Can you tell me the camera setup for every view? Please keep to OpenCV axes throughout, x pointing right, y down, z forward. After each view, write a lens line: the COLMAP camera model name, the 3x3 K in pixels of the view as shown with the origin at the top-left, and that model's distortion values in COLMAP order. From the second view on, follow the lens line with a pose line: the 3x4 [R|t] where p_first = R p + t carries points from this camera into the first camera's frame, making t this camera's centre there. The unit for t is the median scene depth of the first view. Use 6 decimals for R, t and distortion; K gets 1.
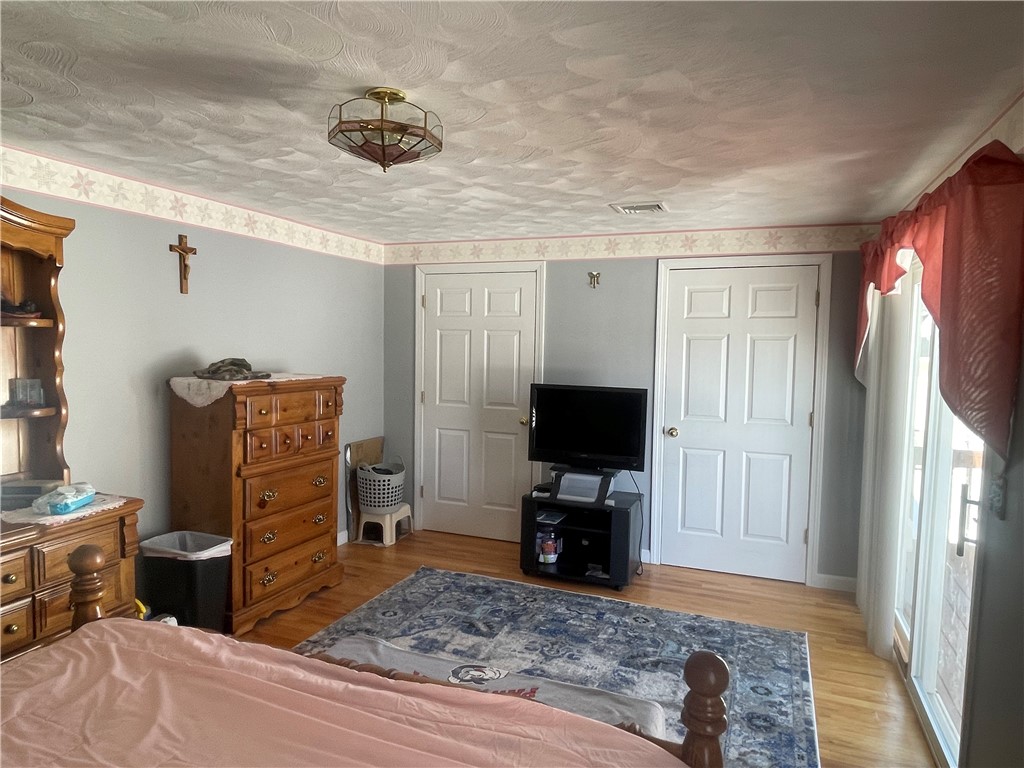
lens RADIAL K [[649.6, 0, 511.9], [0, 649.6, 367.8], [0, 0, 1]] dist [0.000696, 0.000158]
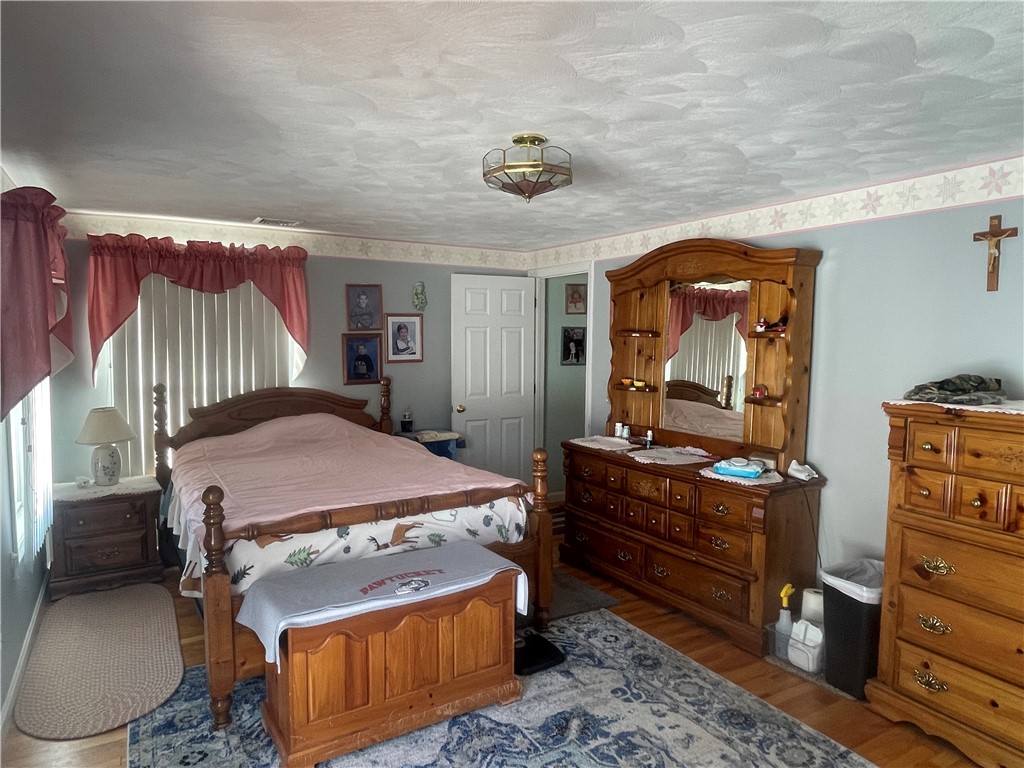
lens RADIAL K [[643.8, 0, 509.7], [0, 643.8, 387.3], [0, 0, 1]] dist [-0.001481, -0.020244]
pose [[-0.613386, 0.026475, -0.789340, 0.466719], [-0.060801, 0.994889, 0.080617, -0.027577], [0.787440, 0.097442, -0.608641, 1.053774]]
